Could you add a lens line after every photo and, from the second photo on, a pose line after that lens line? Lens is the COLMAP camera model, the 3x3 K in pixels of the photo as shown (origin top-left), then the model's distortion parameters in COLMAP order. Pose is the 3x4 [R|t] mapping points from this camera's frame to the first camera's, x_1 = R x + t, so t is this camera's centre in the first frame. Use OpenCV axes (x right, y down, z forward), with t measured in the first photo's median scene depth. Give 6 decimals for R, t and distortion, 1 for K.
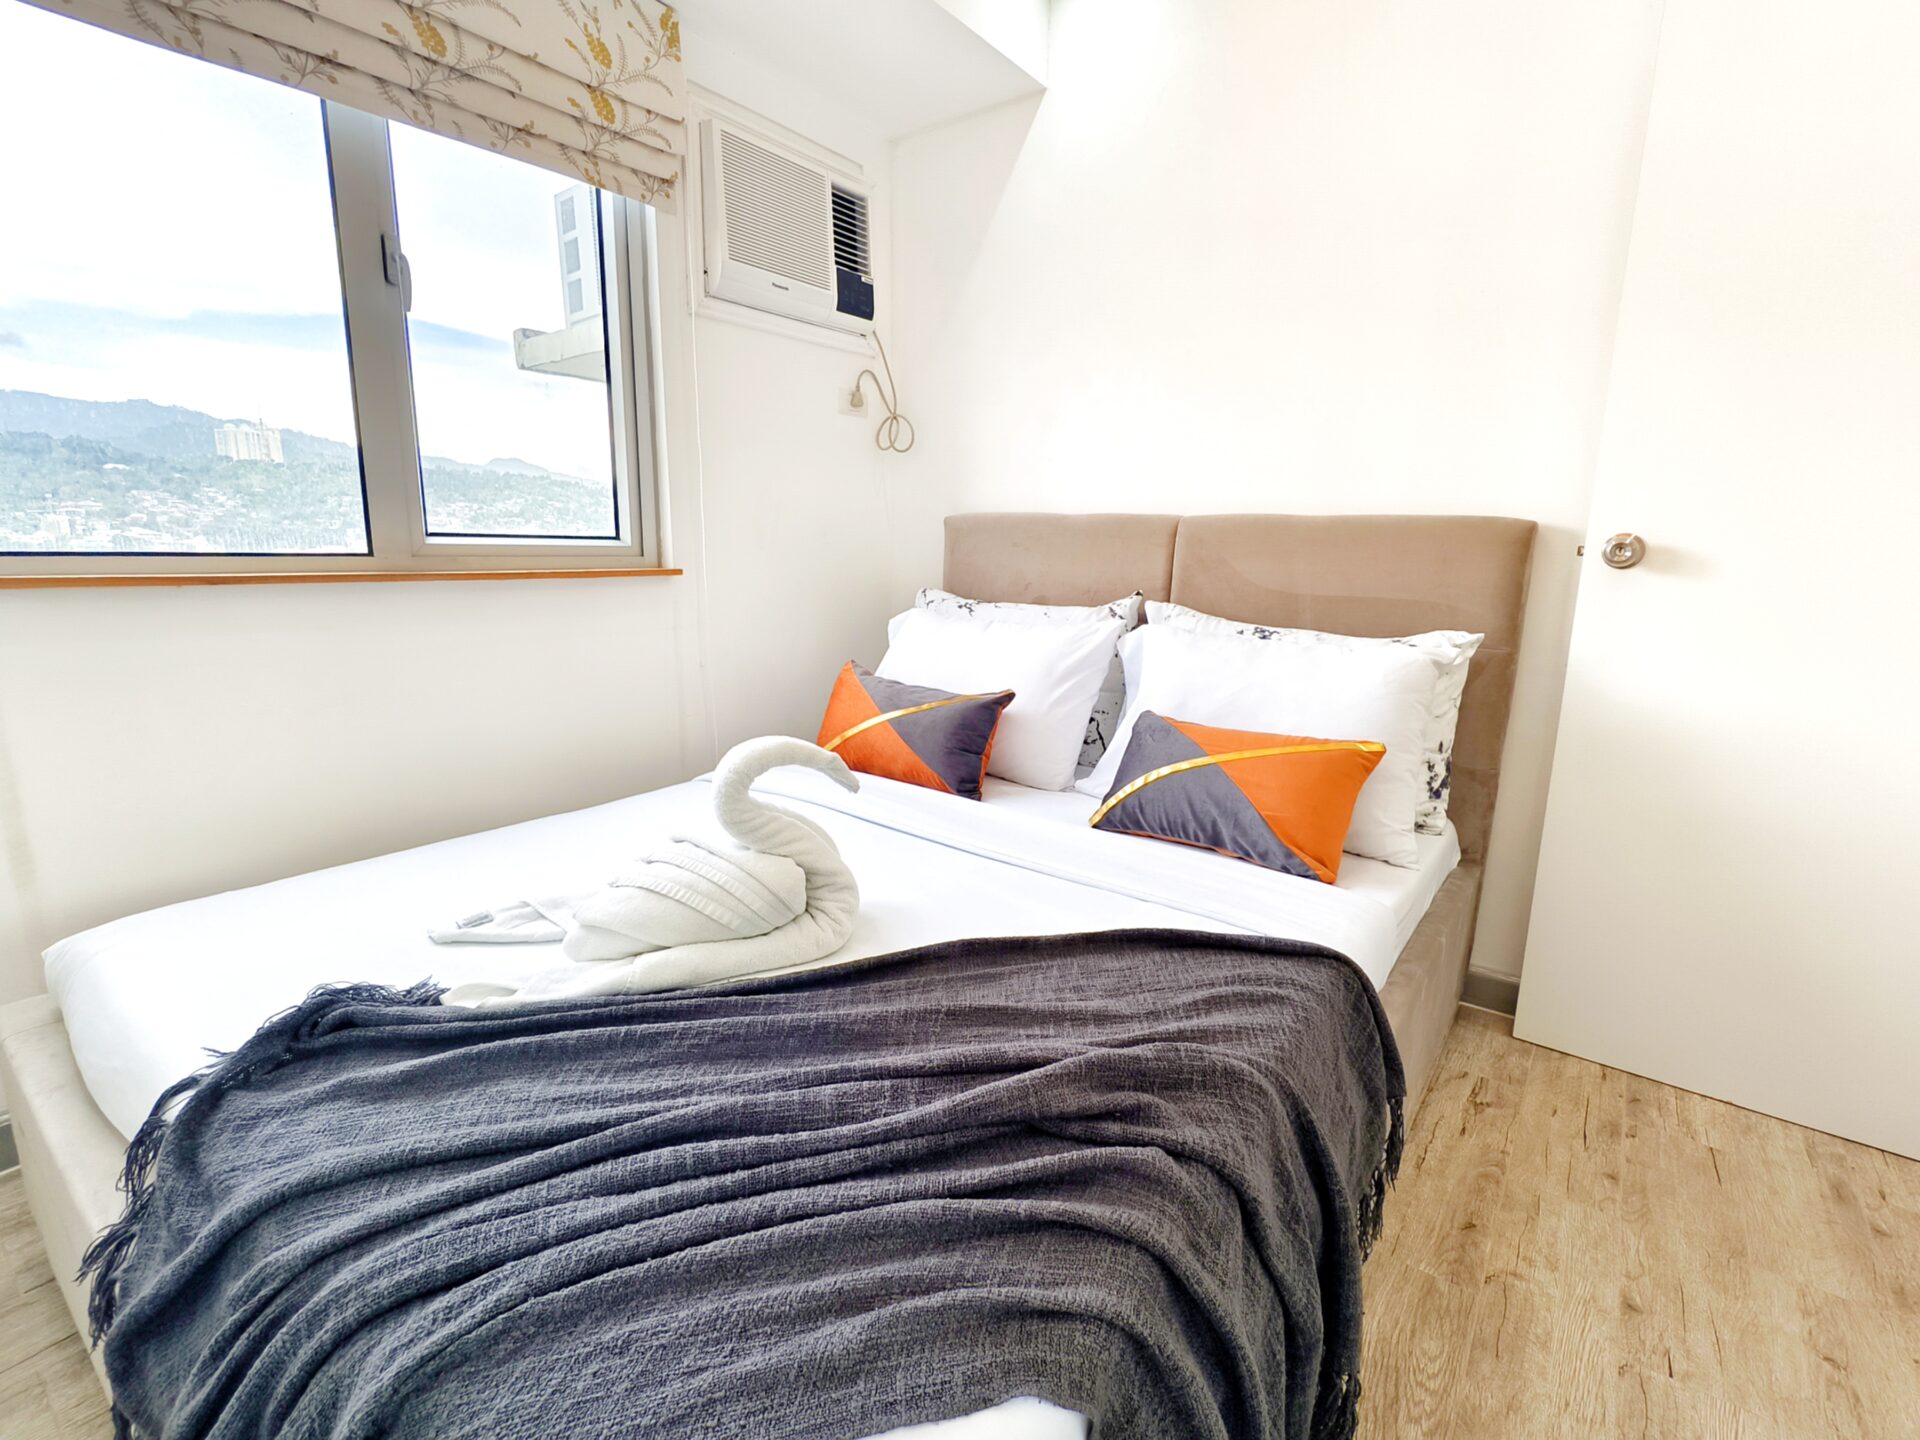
lens RADIAL K [[895.6, 0, 969.3], [0, 895.6, 719.7], [0, 0, 1]] dist [-0.000064, -0.002005]
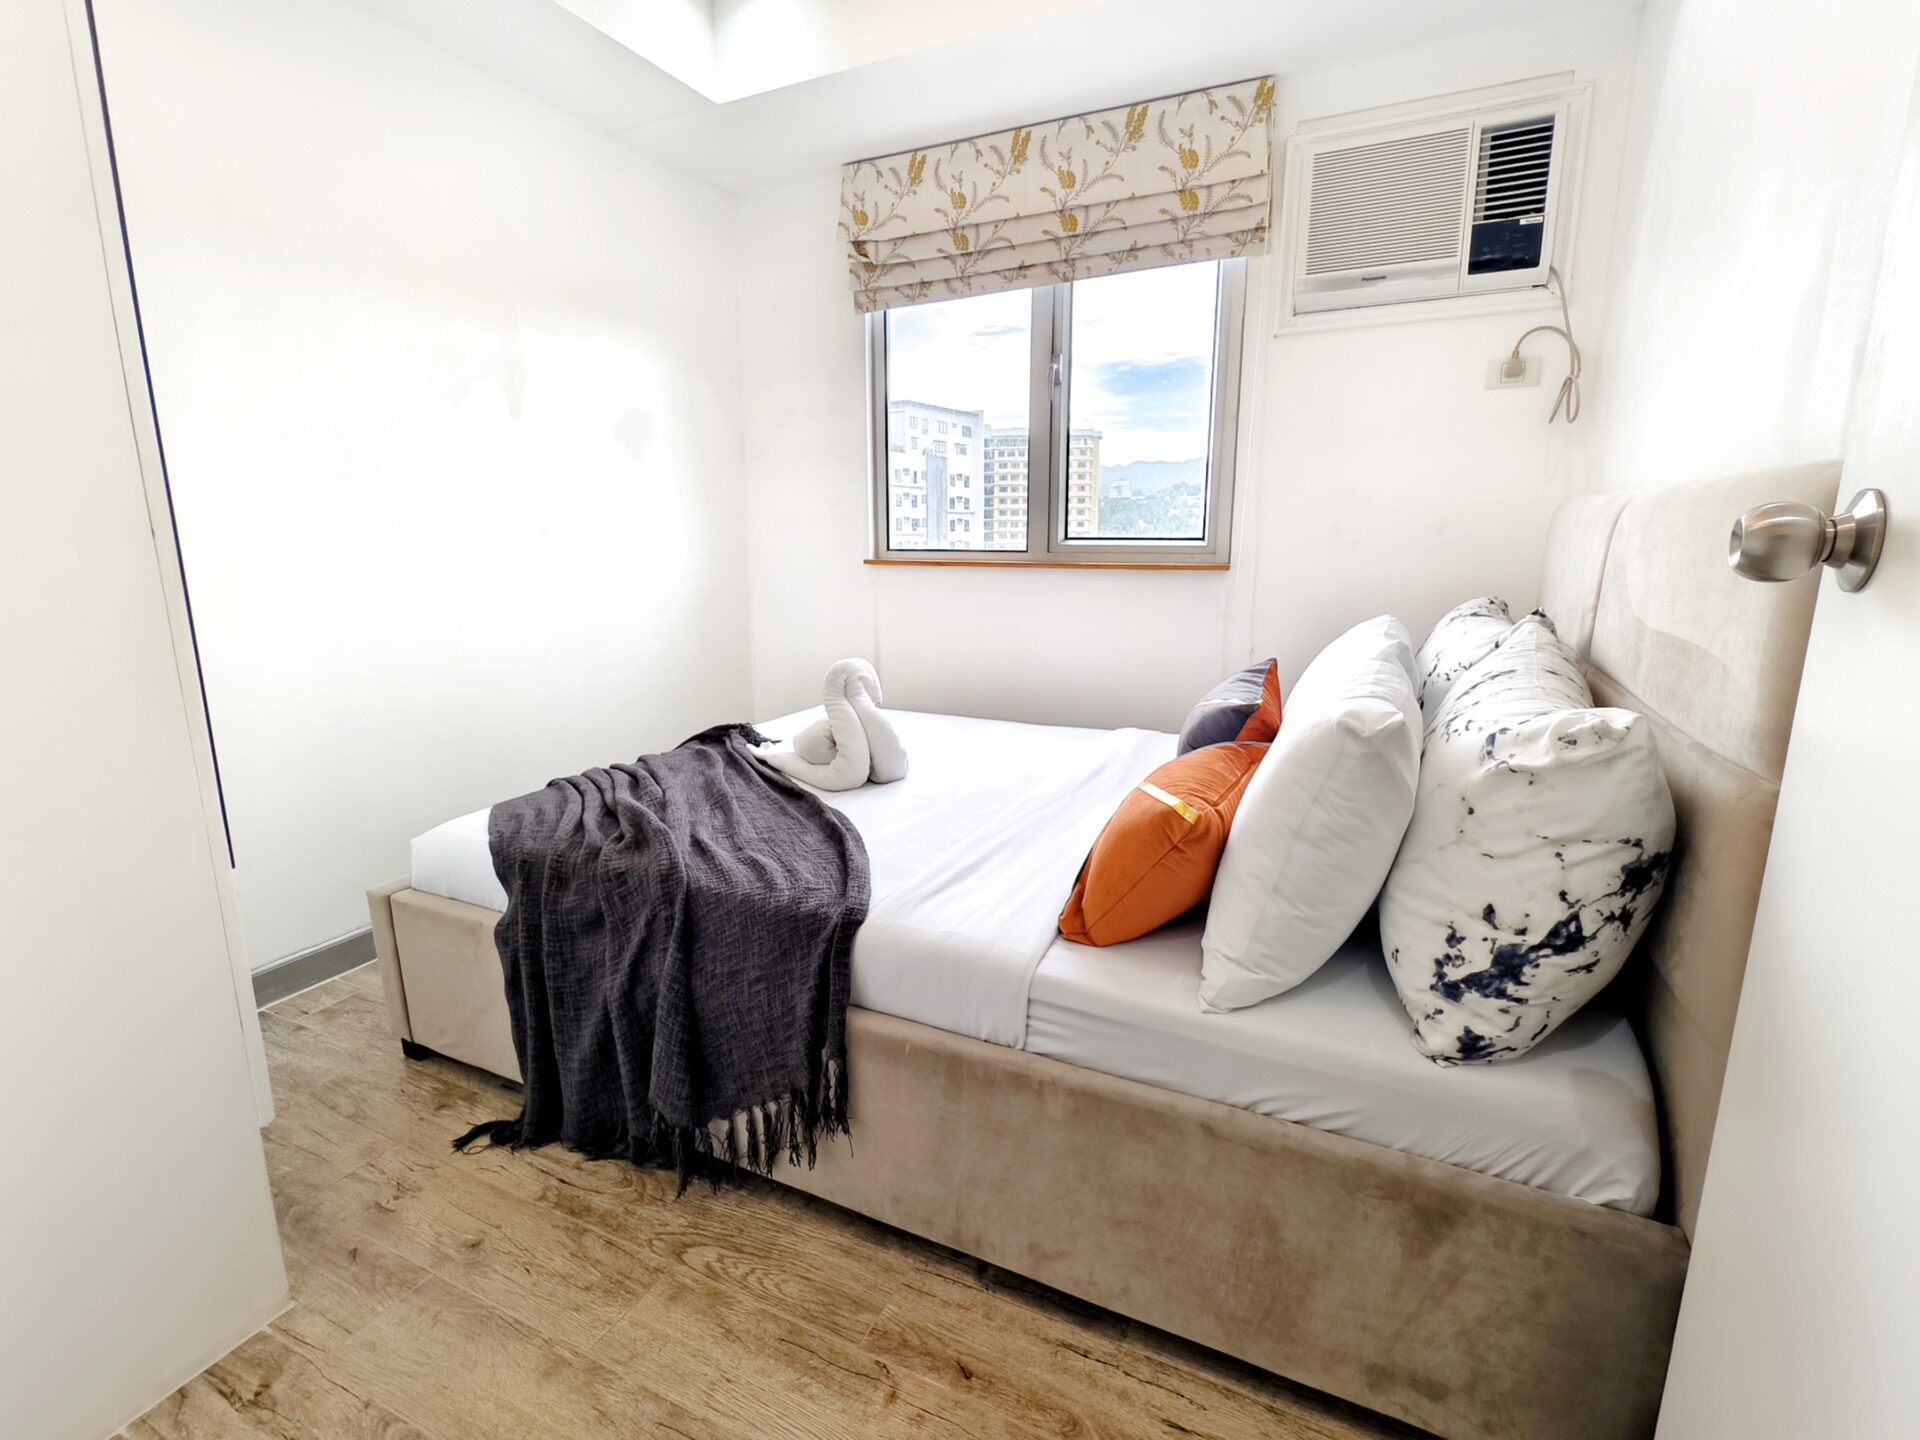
lens RADIAL K [[895.6, 0, 972.9], [0, 895.6, 722.1], [0, 0, 1]] dist [-0.000064, -0.002005]
pose [[0.183264, 0.181881, -0.966092, 0.890686], [-0.188936, 0.970932, 0.146951, -0.091659], [0.964737, 0.155599, 0.212301, 0.540040]]
